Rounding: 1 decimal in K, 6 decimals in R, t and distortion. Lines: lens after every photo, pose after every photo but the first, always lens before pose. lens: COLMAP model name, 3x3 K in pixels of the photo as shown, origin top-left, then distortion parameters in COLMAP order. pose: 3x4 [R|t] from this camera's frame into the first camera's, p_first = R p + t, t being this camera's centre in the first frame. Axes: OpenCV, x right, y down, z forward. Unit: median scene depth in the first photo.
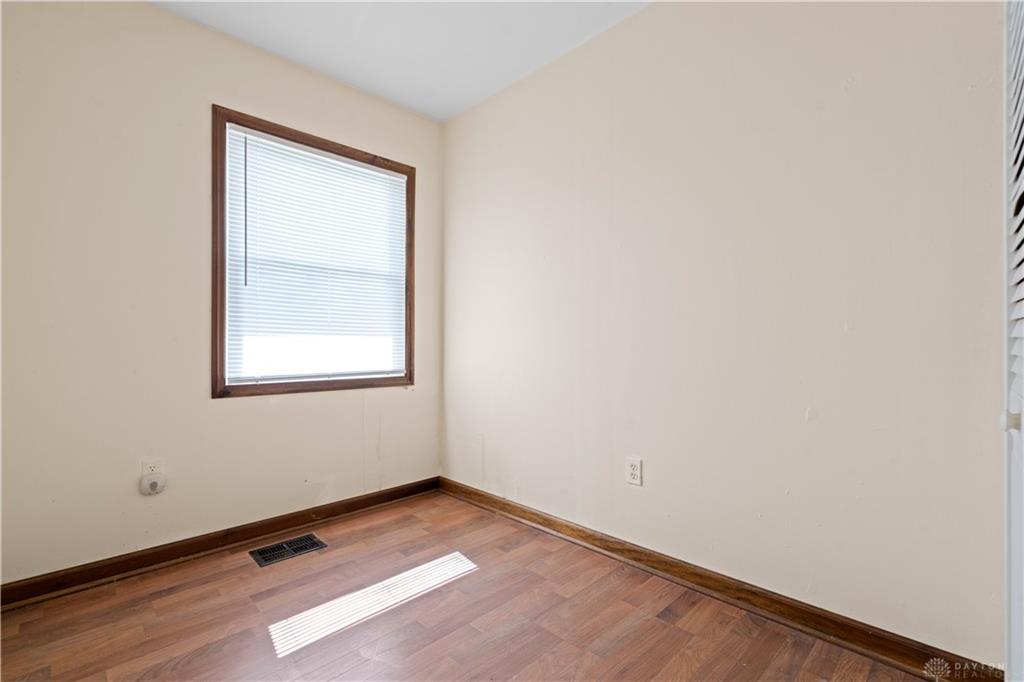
lens RADIAL K [[461.9, 0, 511.8], [0, 461.9, 342.3], [0, 0, 1]] dist [-0.007946, 0.001321]
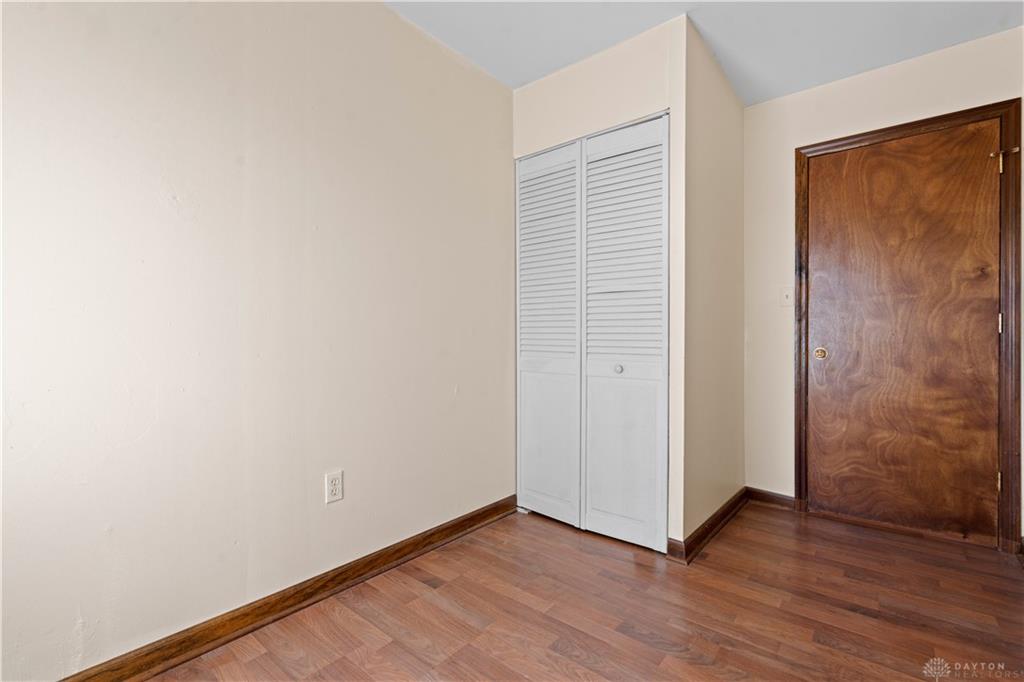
lens RADIAL K [[461.9, 0, 512.2], [0, 461.9, 341.4], [0, 0, 1]] dist [-0.007946, 0.001321]
pose [[-0.117155, -0.000997, 0.993113, -0.756997], [-0.005196, 0.999986, 0.000391, -0.002925], [-0.993100, -0.005114, -0.117159, 0.883056]]
